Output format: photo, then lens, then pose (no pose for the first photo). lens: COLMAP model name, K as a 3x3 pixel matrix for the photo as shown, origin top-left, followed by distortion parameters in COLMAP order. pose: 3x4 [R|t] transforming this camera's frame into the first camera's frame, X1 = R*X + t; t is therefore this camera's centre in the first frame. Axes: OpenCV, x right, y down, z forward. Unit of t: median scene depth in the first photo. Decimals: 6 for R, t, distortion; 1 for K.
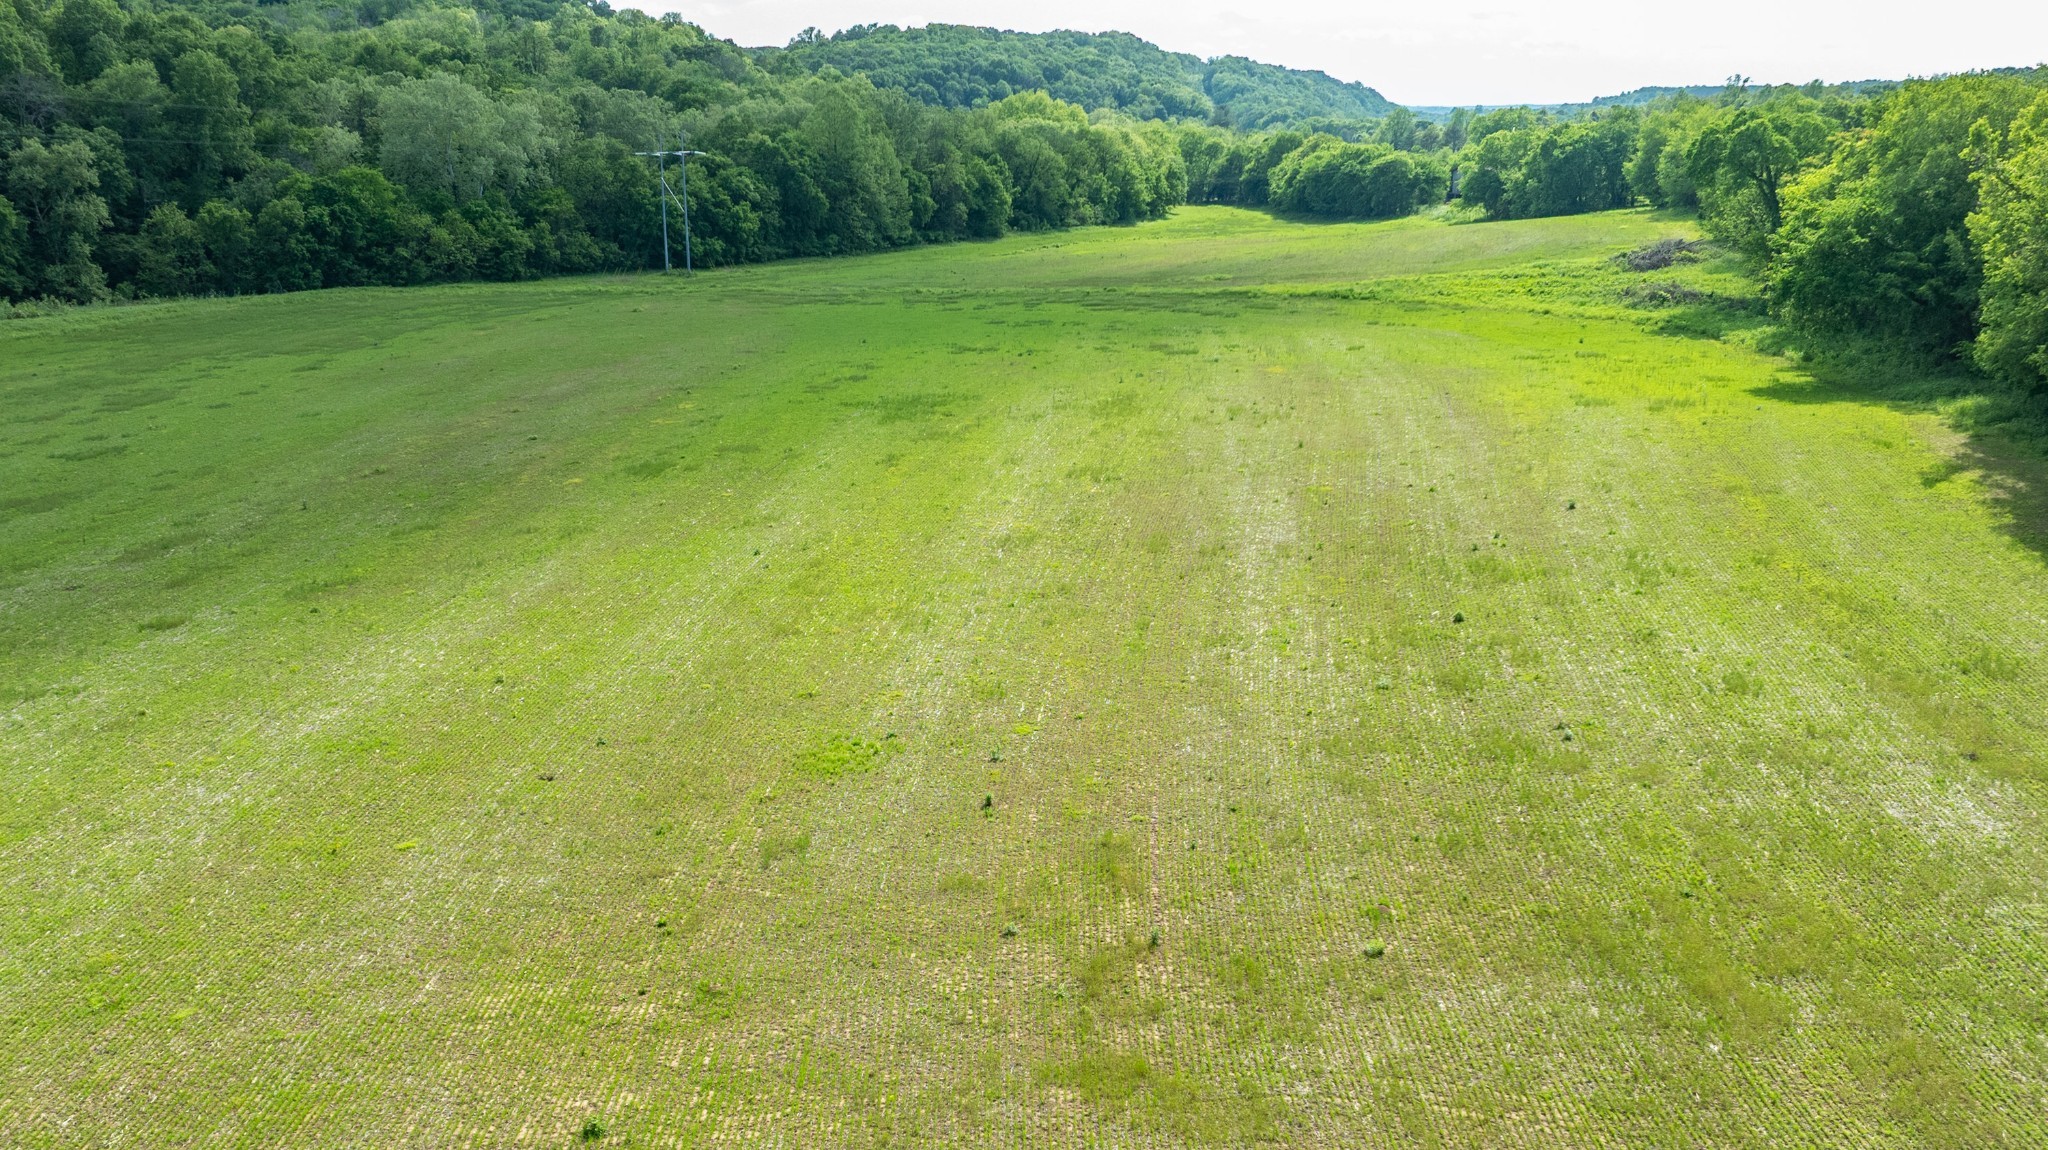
lens RADIAL K [[2147.4, 0, 996.7], [0, 2147.4, 817.7], [0, 0, 1]] dist [-0.016126, 0.000000]
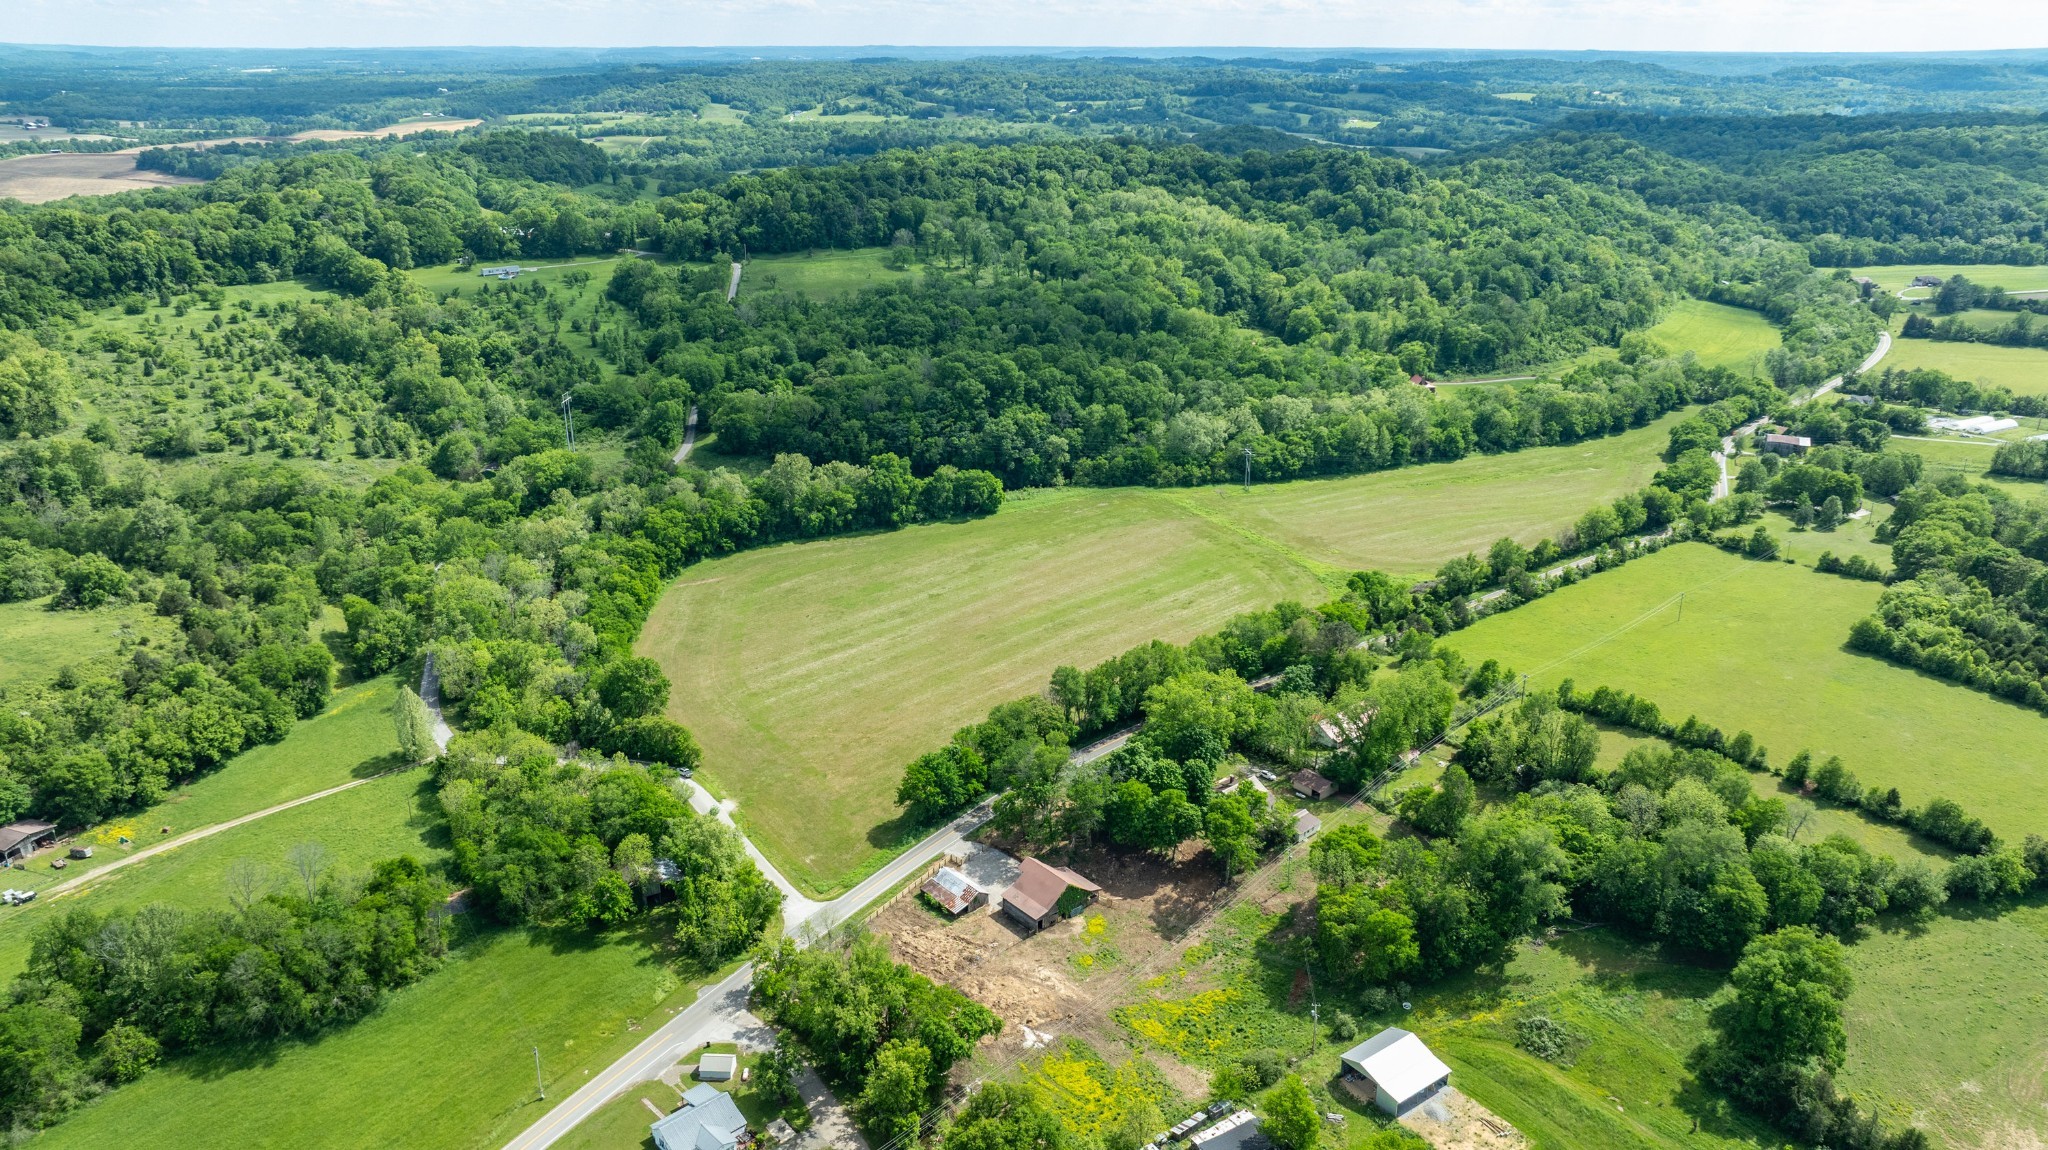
lens RADIAL K [[1444.2, 0, 1028.8], [0, 1444.2, 588.7], [0, 0, 1]] dist [-0.032137, 0.030788]
pose [[0.762200, 0.232293, -0.604228, 0.754975], [-0.203008, 0.972086, 0.117632, -0.259774], [0.614686, 0.033004, 0.788081, -0.659349]]
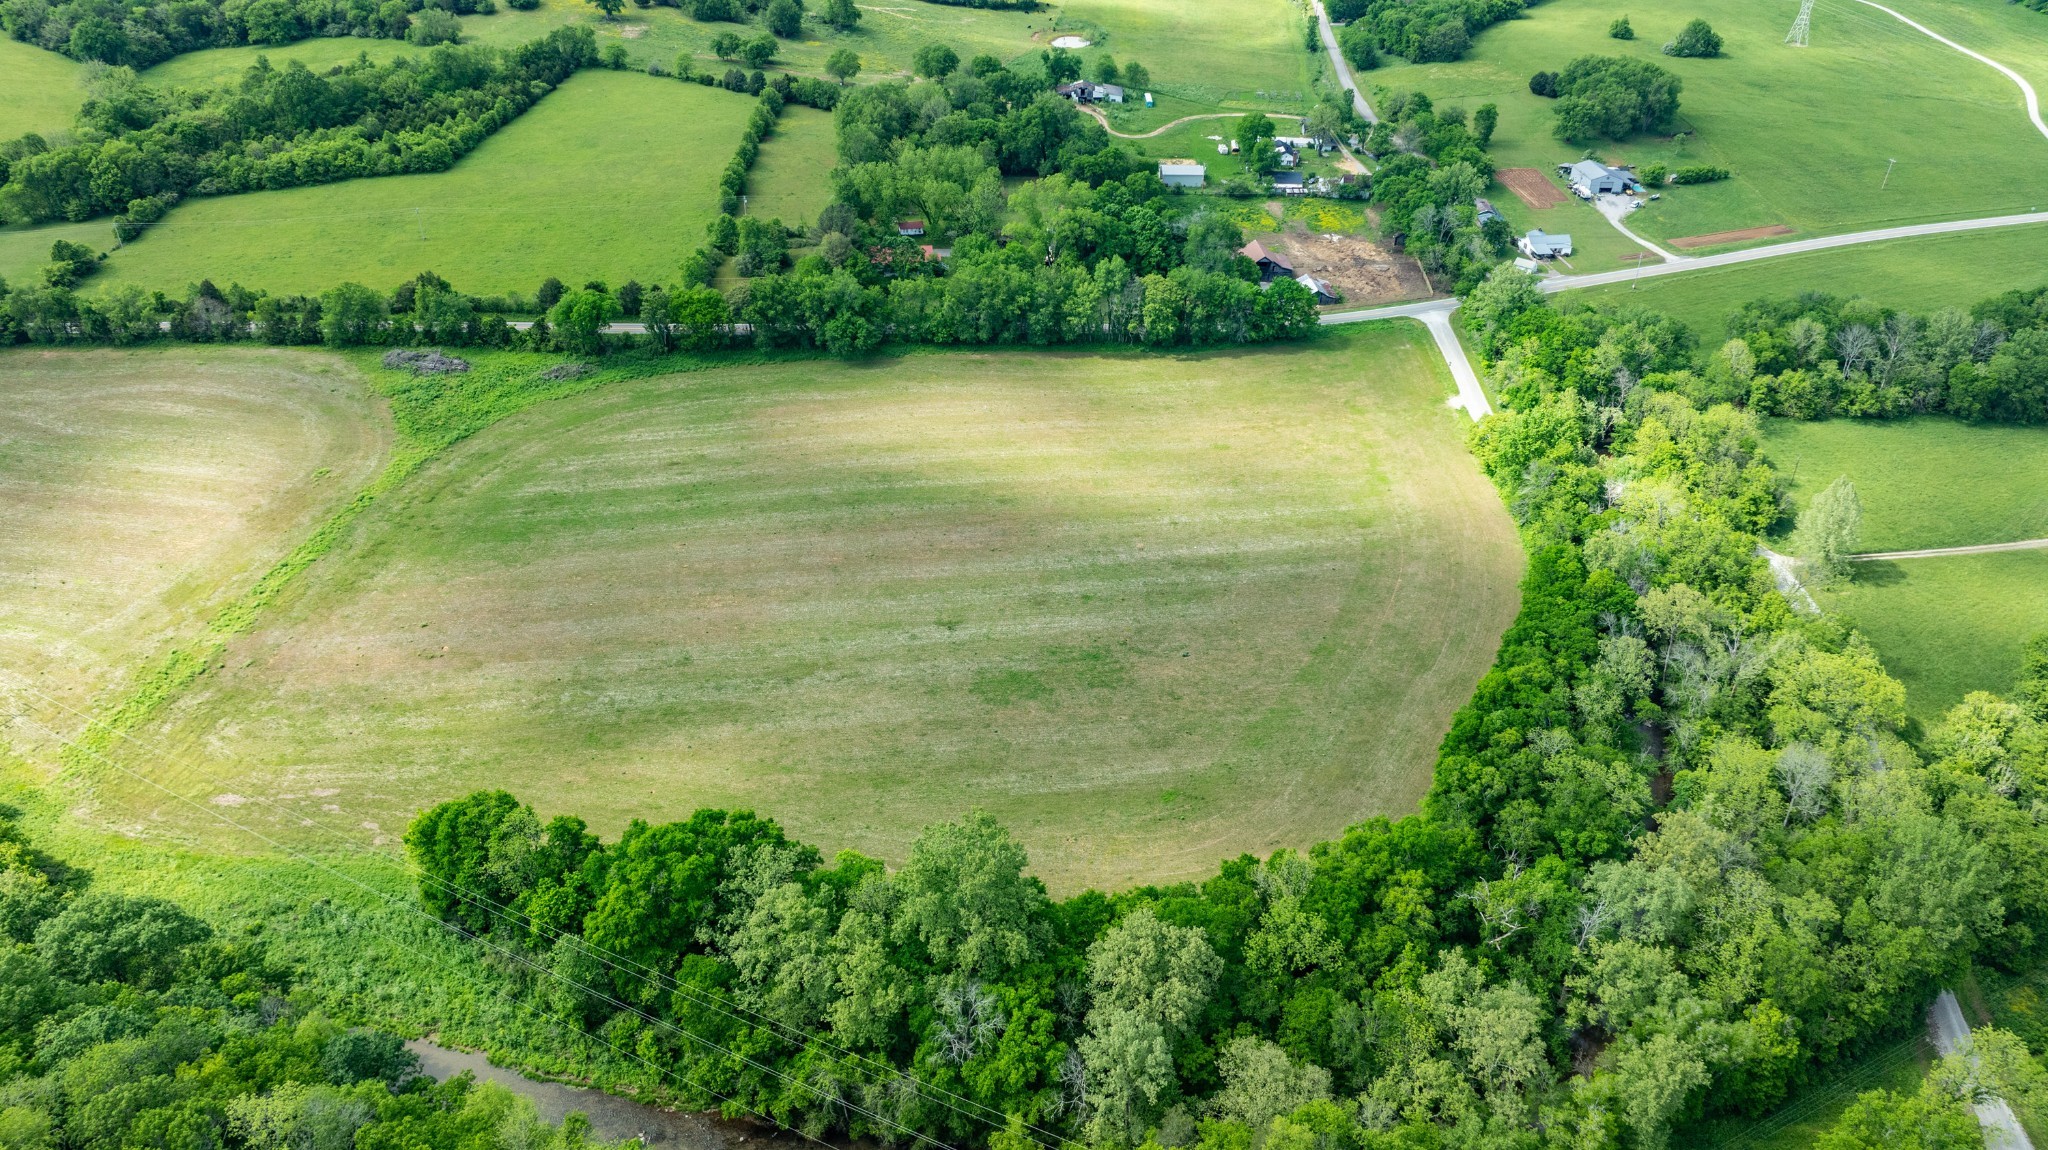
lens RADIAL K [[1444.2, 0, 1019.4], [0, 1444.2, 562.7], [0, 0, 1]] dist [-0.032137, 0.030788]
pose [[-0.238741, -0.519165, 0.820652, -0.800700], [0.295106, 0.766334, 0.570653, -0.526763], [-0.925157, 0.378417, -0.029747, 0.374813]]
